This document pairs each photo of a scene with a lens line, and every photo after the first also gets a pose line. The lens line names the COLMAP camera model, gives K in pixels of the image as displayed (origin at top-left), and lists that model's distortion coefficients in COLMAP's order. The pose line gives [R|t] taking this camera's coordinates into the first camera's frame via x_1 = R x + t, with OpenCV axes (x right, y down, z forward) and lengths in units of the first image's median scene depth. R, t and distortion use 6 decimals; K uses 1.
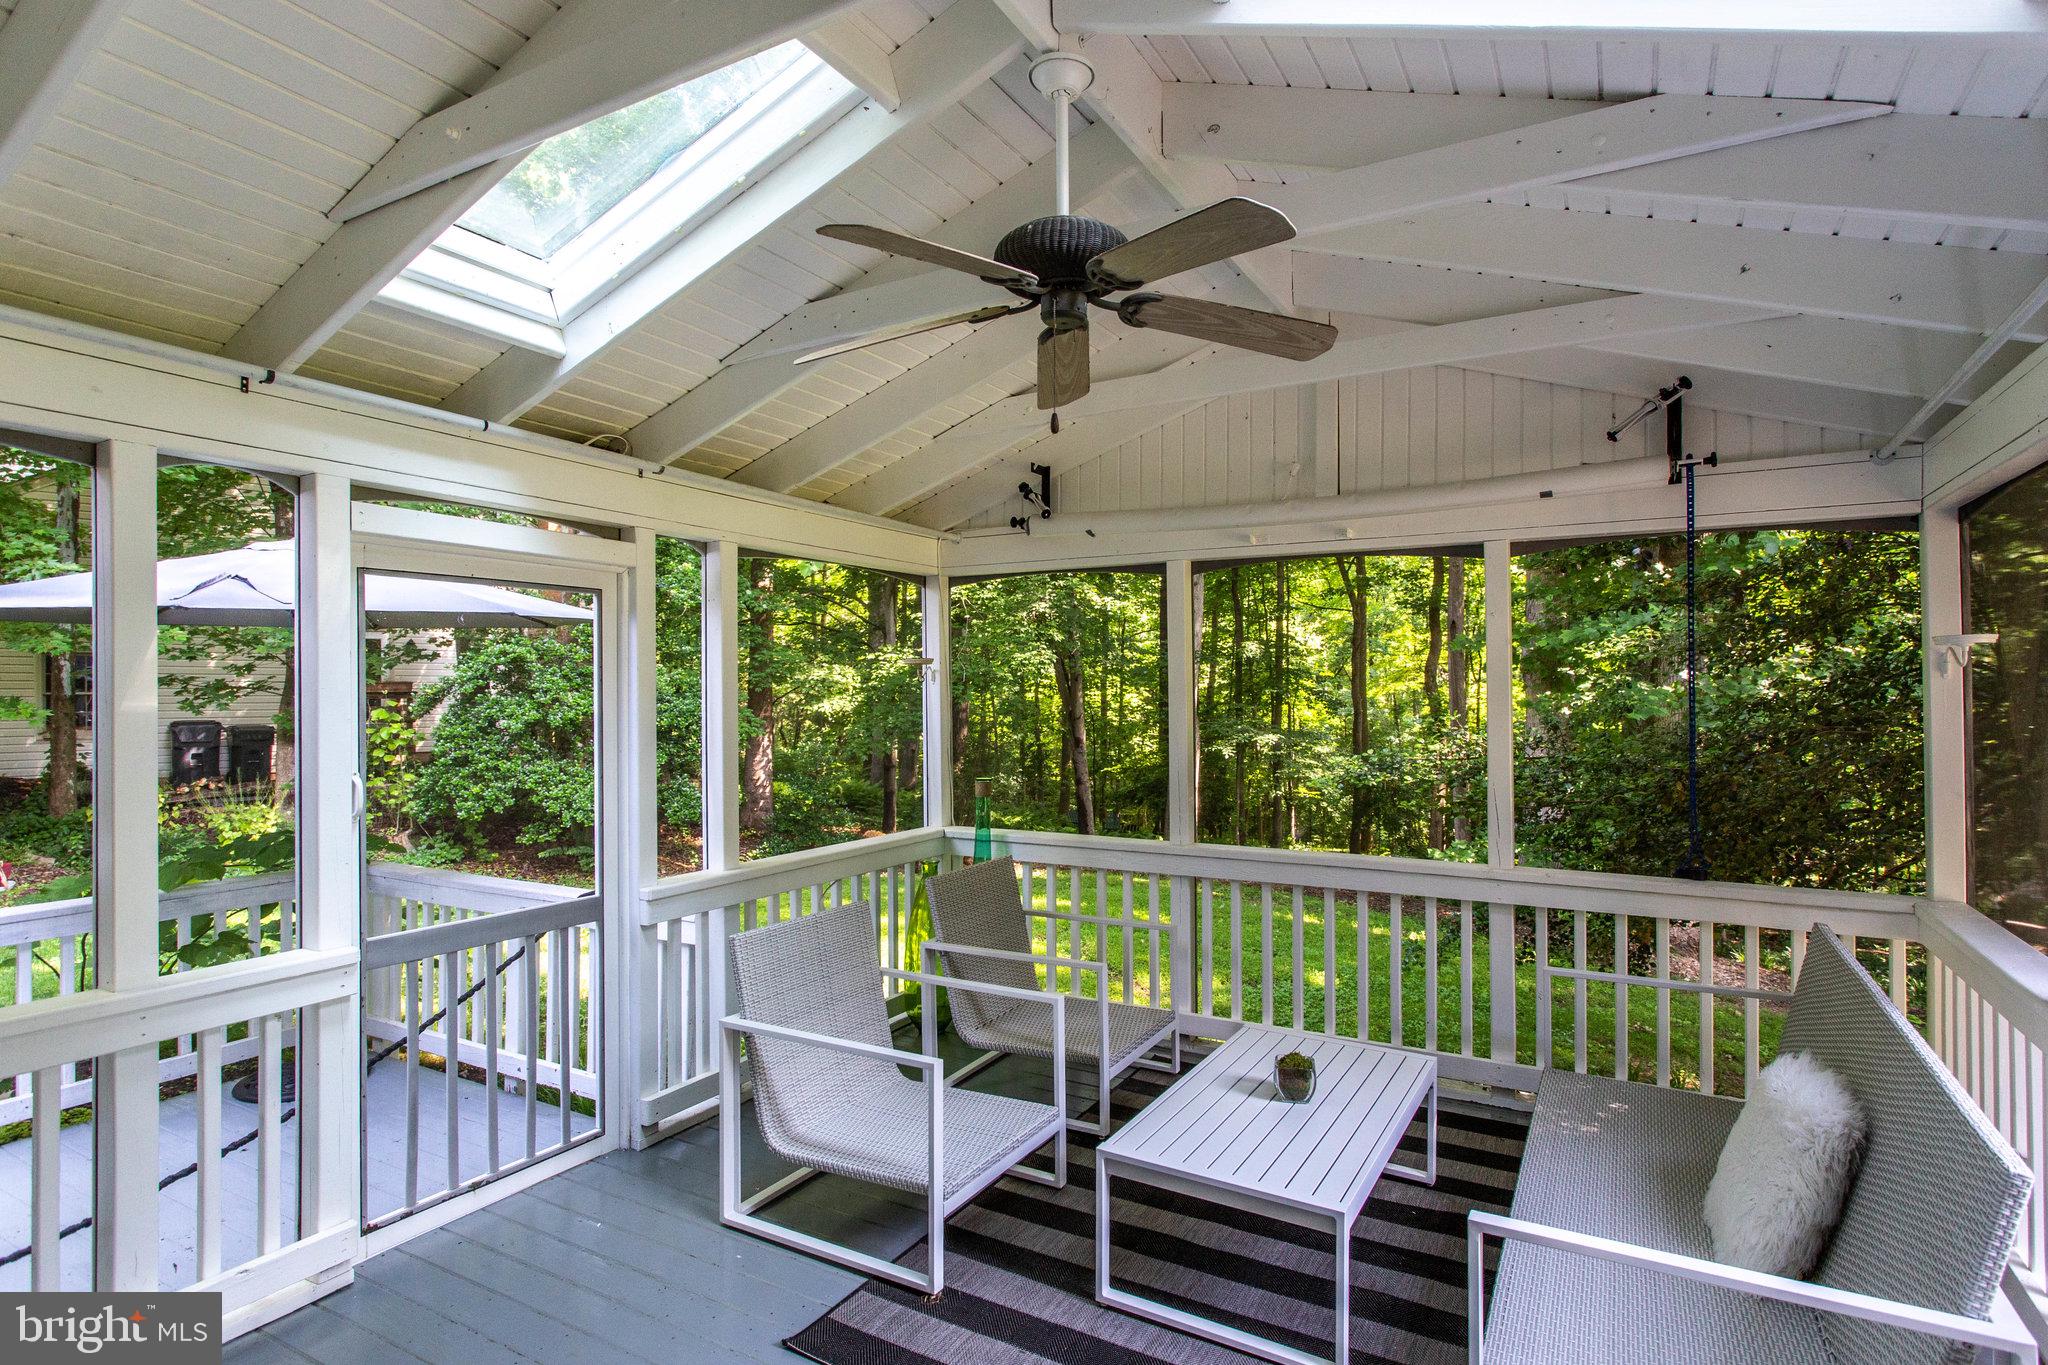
lens RADIAL K [[1016.8, 0, 1021.3], [0, 1016.8, 671.2], [0, 0, 1]] dist [-0.046764, 0.019372]
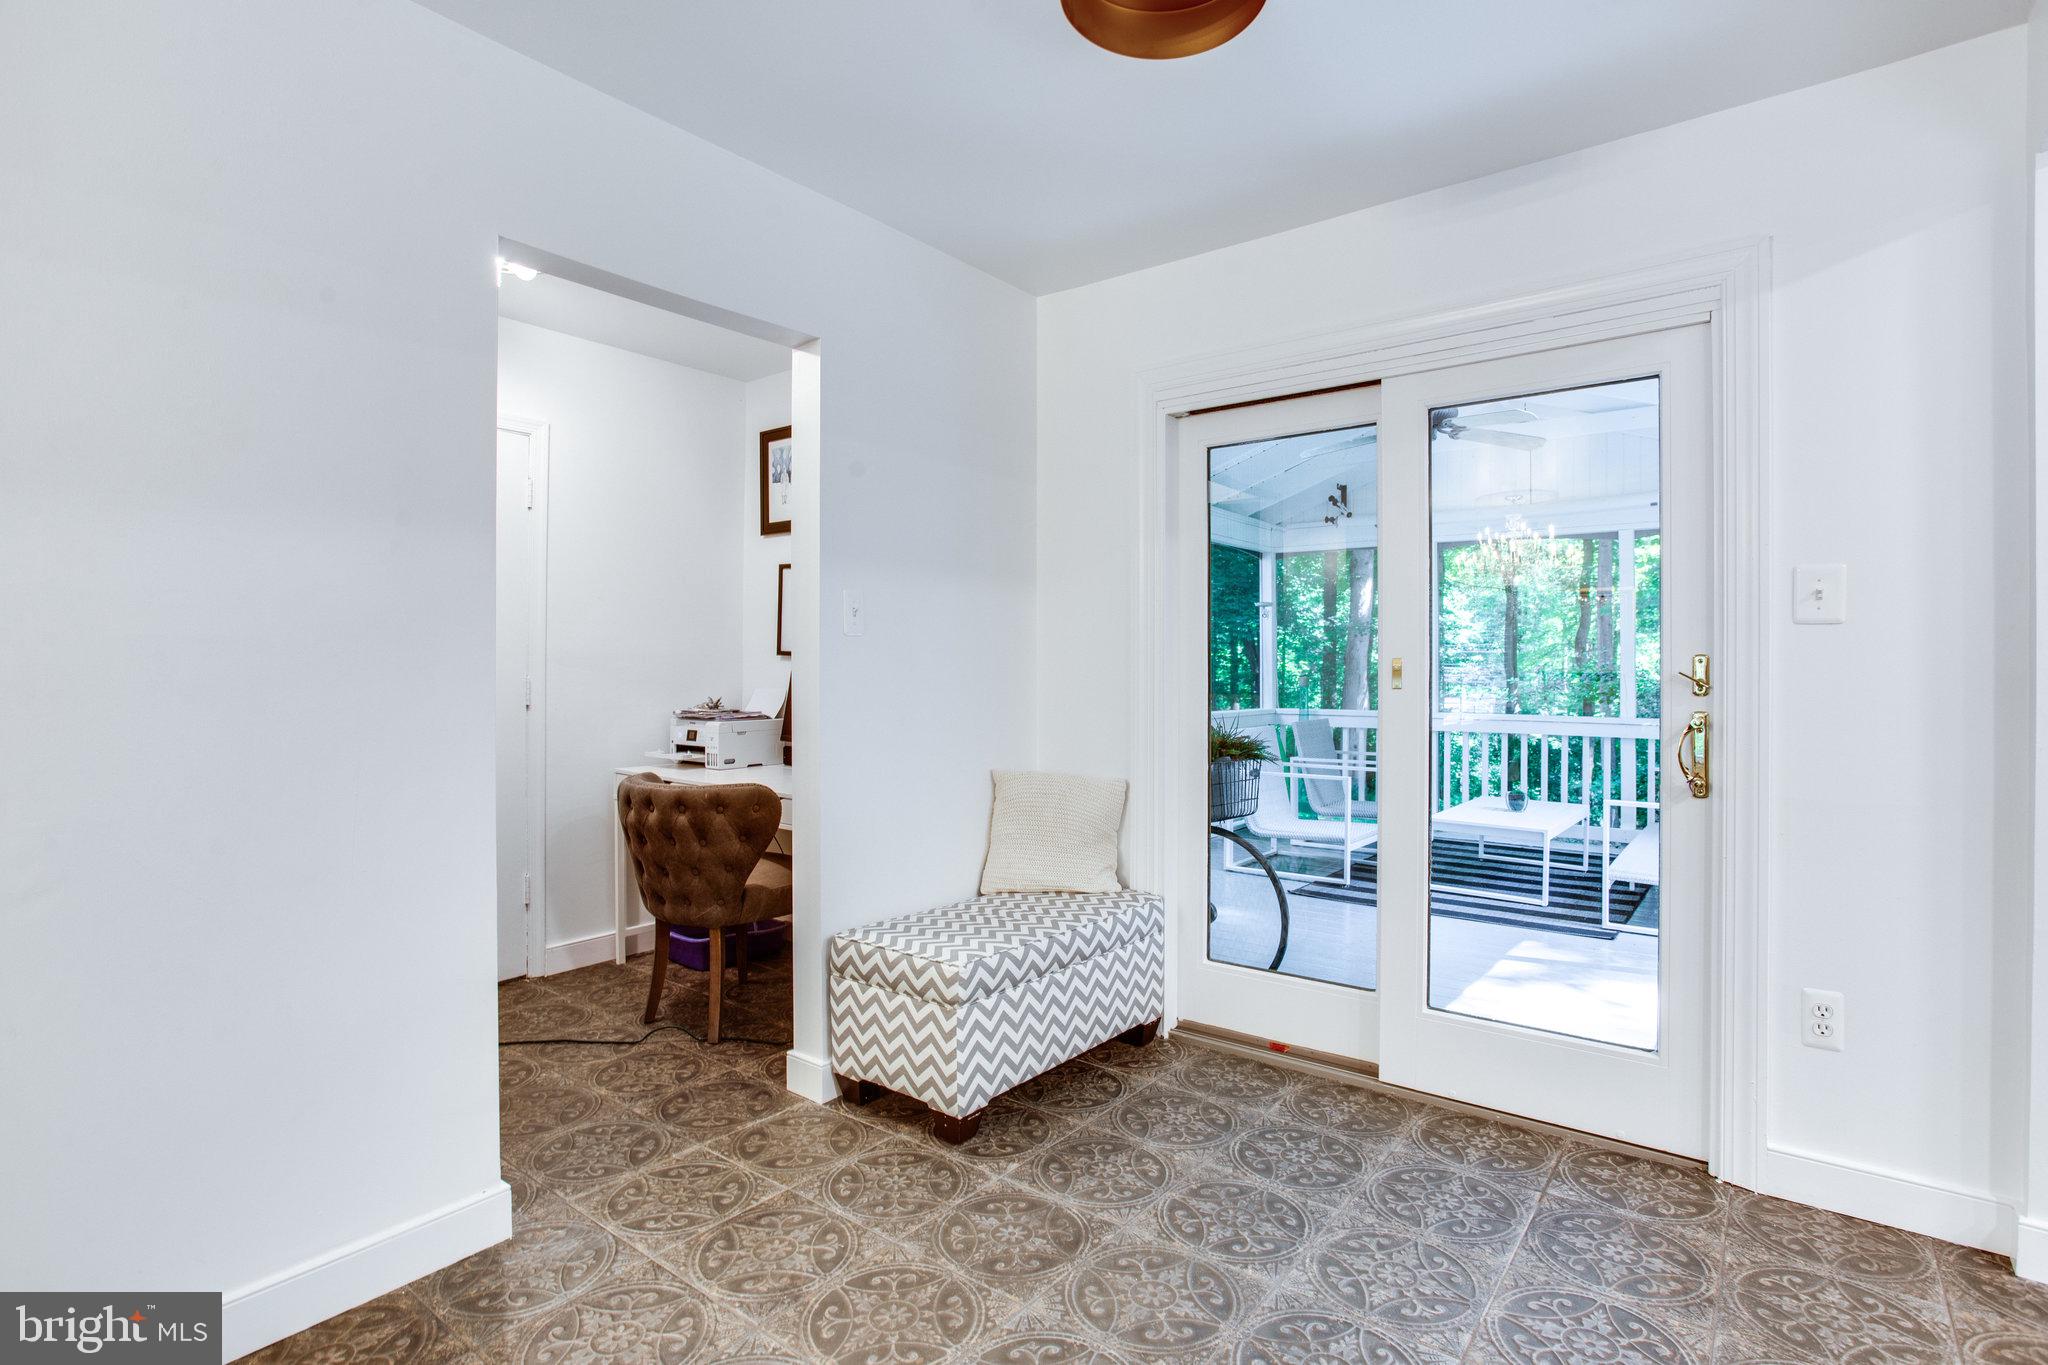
lens RADIAL K [[1016.8, 0, 1021.3], [0, 1016.8, 671.2], [0, 0, 1]] dist [-0.046764, 0.019372]
pose [[0.992653, 0.003262, -0.120949, -0.296393], [-0.001516, 0.999893, 0.014525, 0.078911], [0.120983, -0.014235, 0.992552, -0.706856]]
